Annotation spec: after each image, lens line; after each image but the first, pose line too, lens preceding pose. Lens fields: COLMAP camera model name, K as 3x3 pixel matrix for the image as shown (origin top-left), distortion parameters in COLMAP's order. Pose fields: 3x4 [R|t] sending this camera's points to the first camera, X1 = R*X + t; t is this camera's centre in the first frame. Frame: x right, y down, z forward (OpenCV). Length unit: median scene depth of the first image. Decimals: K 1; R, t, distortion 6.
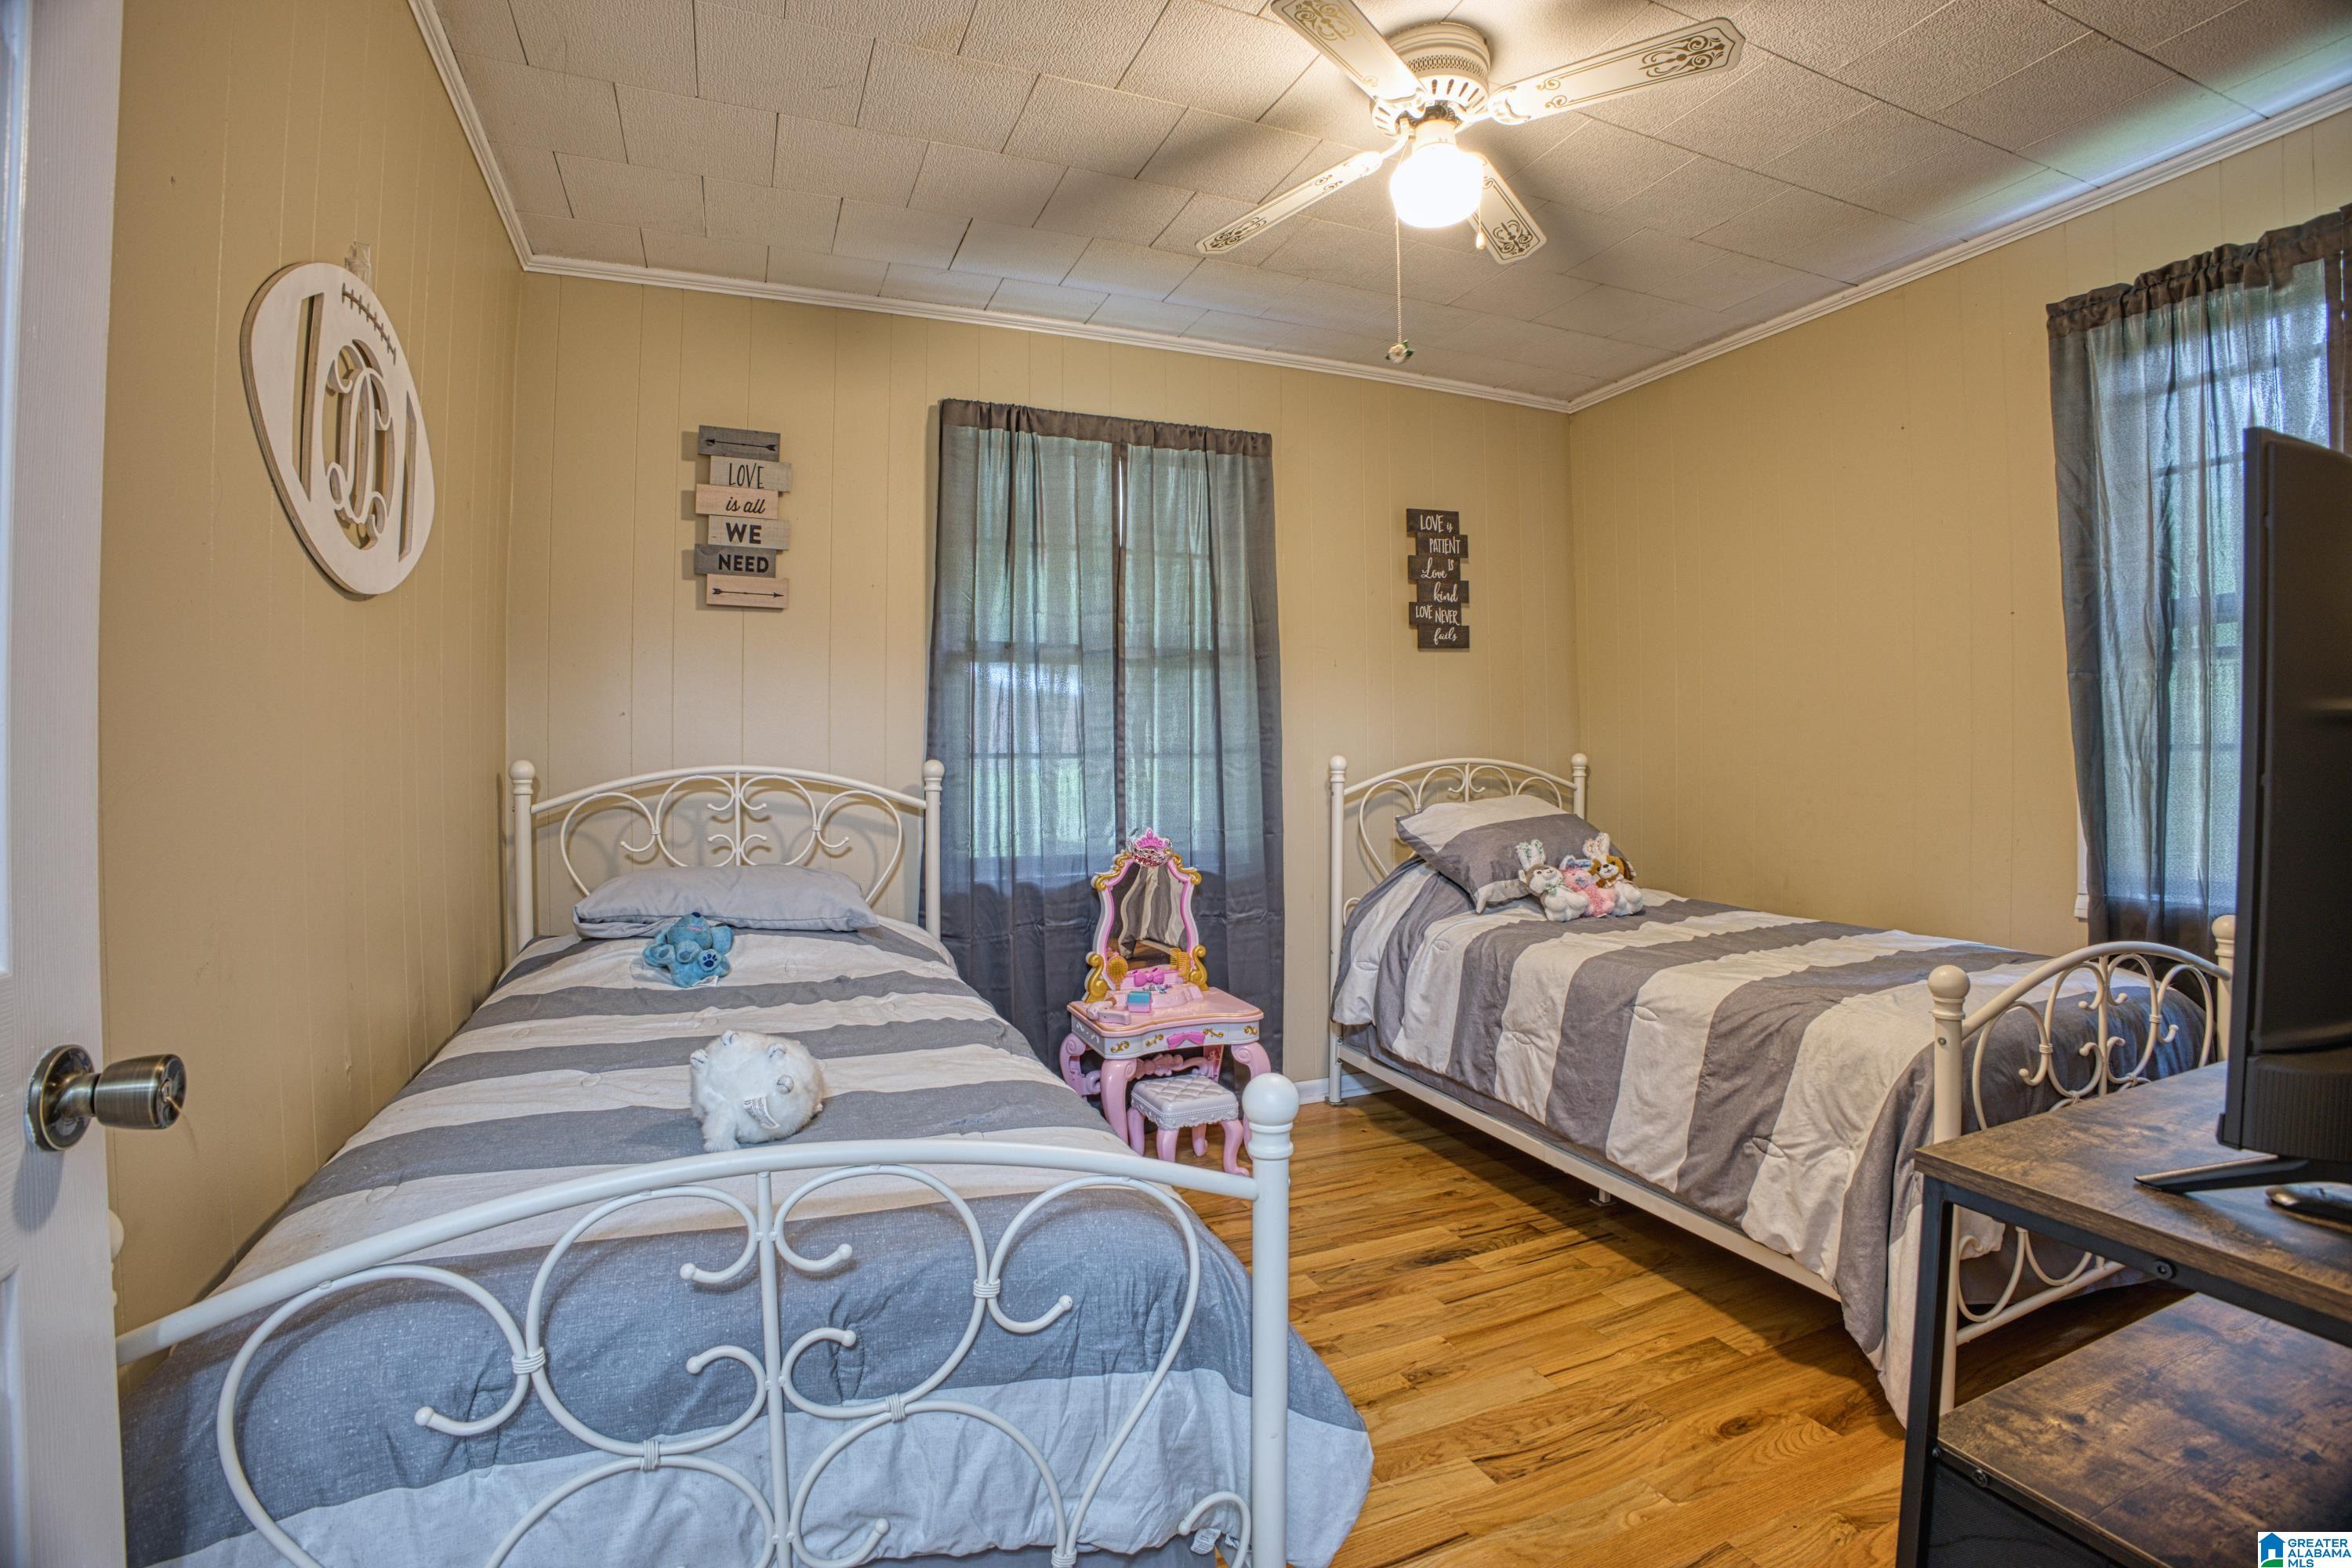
lens RADIAL K [[1072.5, 0, 1174.7], [0, 1072.5, 774.5], [0, 0, 1]] dist [-0.115167, 0.029133]
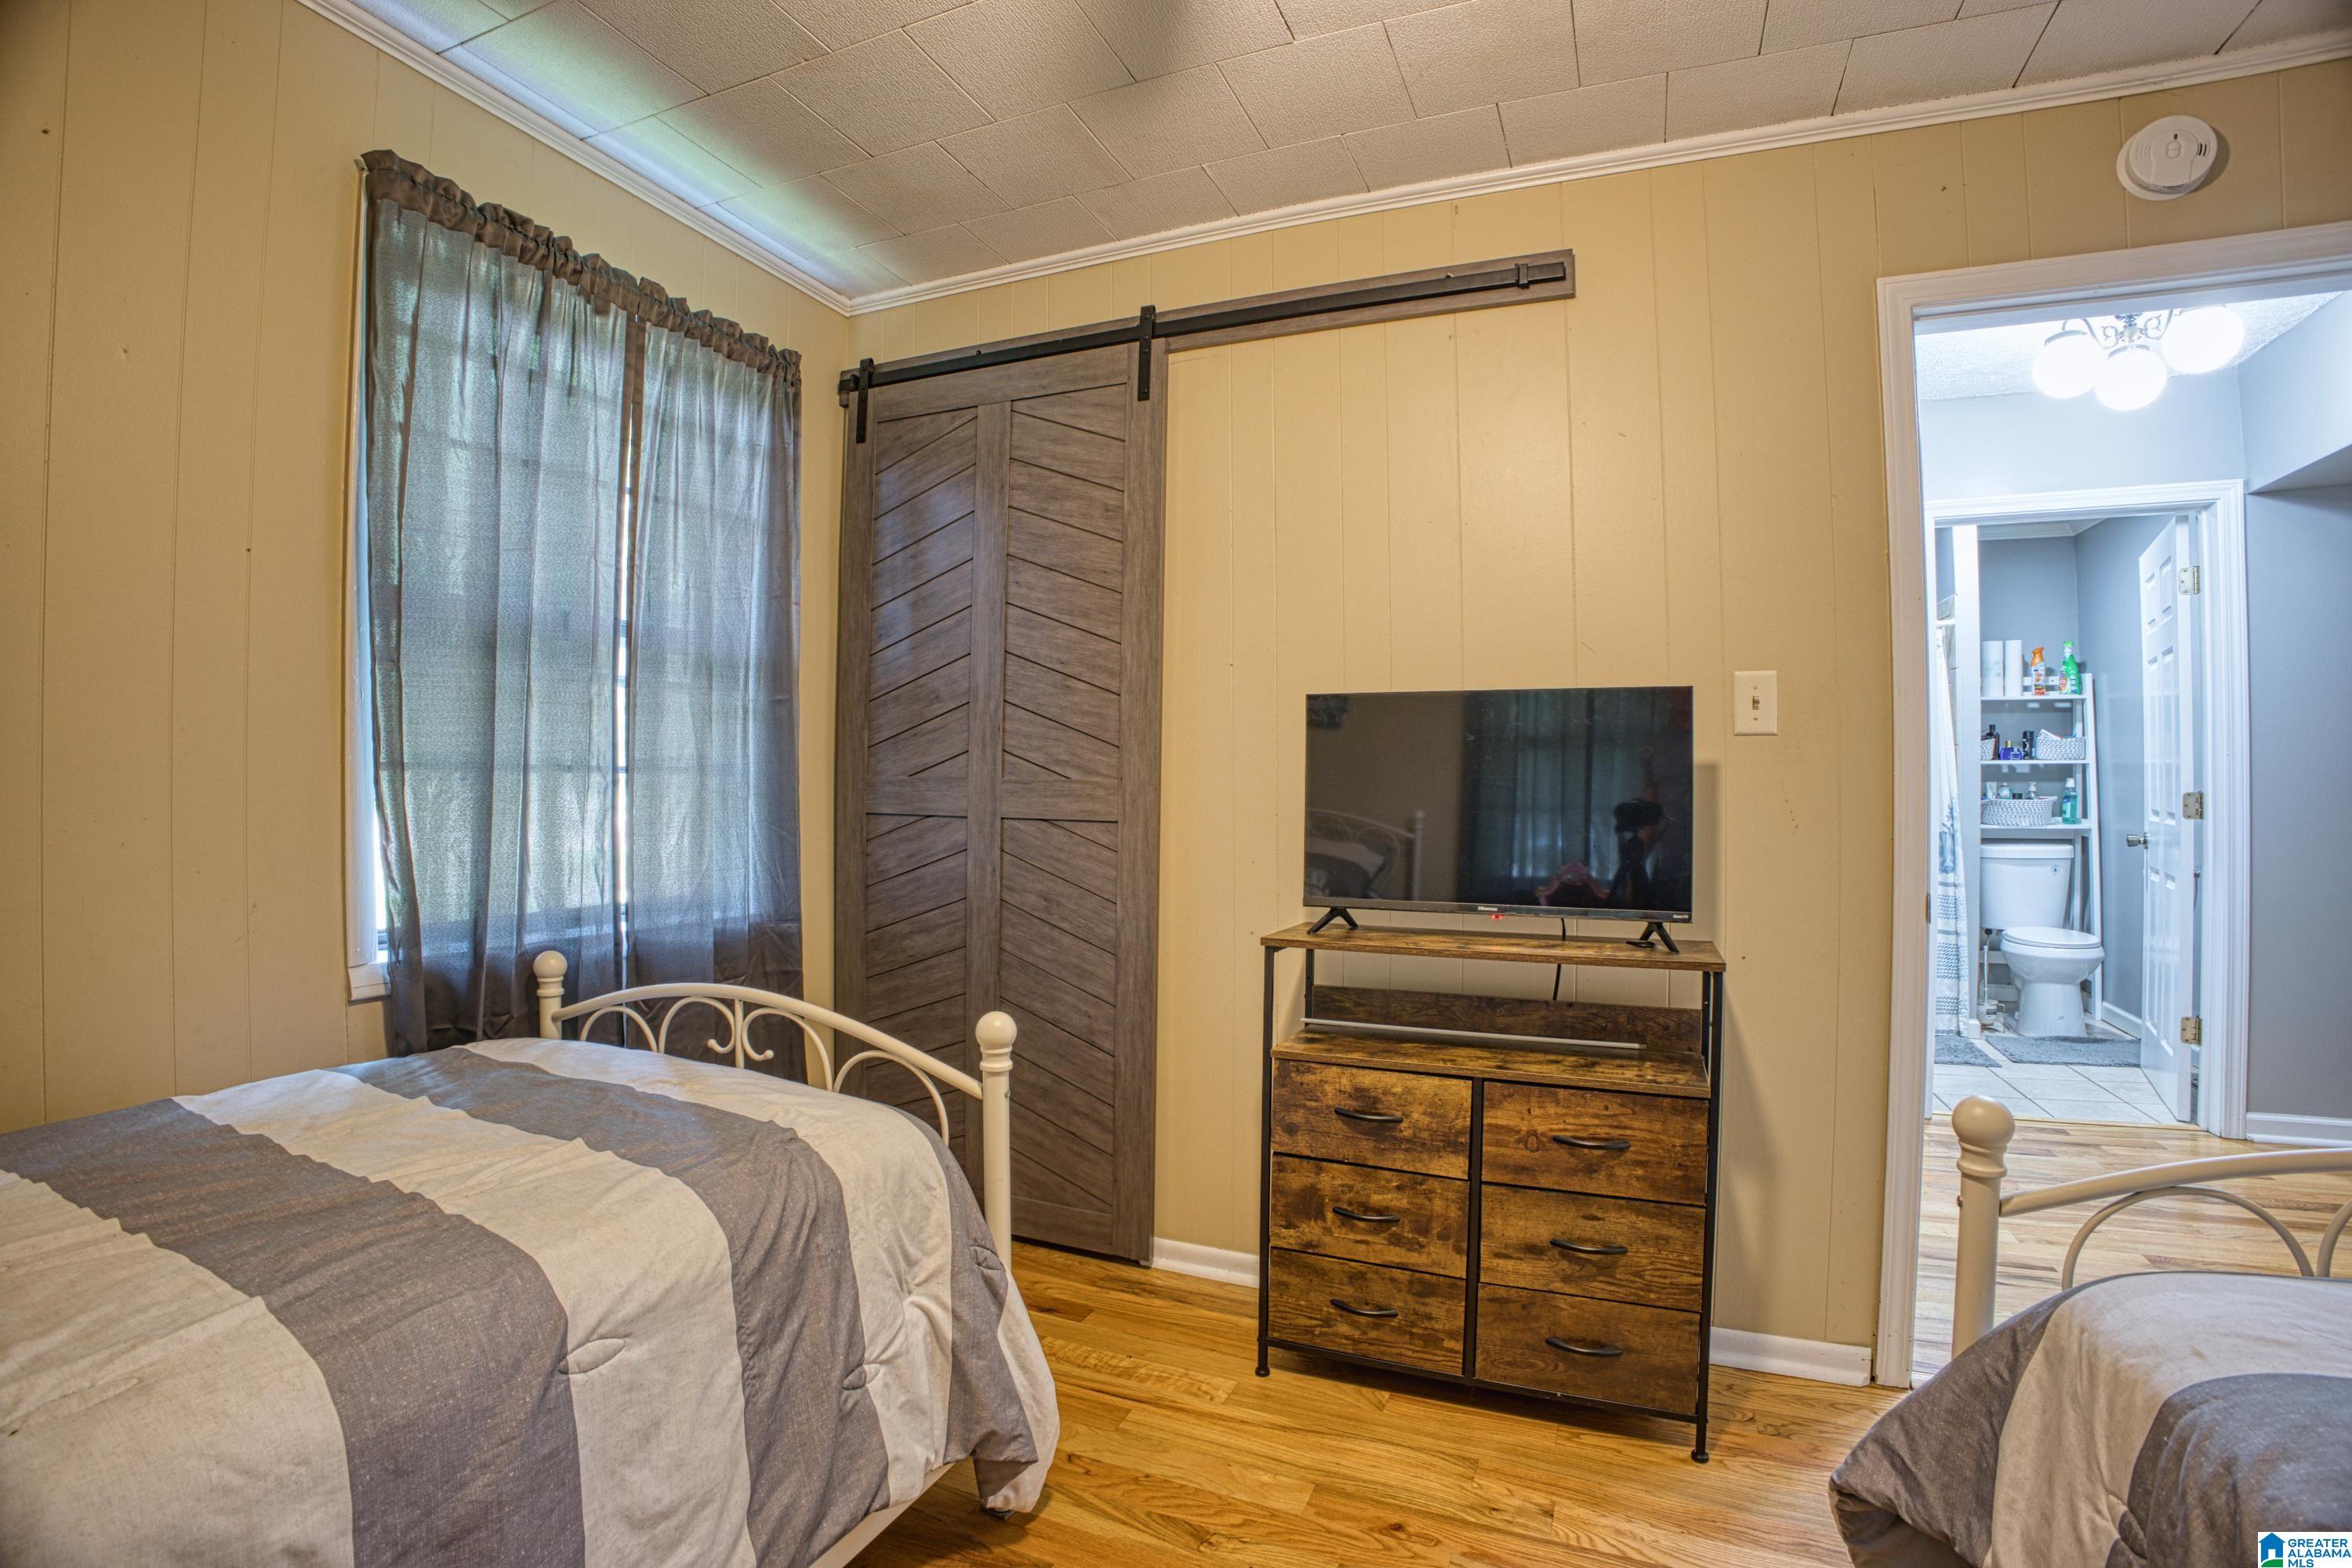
lens RADIAL K [[1072.5, 0, 1174.7], [0, 1072.5, 774.5], [0, 0, 1]] dist [-0.115167, 0.029133]
pose [[-0.700218, -0.002371, 0.713926, -0.037041], [-0.001138, 0.999997, 0.002205, -0.025542], [-0.713929, 0.000732, -0.700218, 1.190775]]
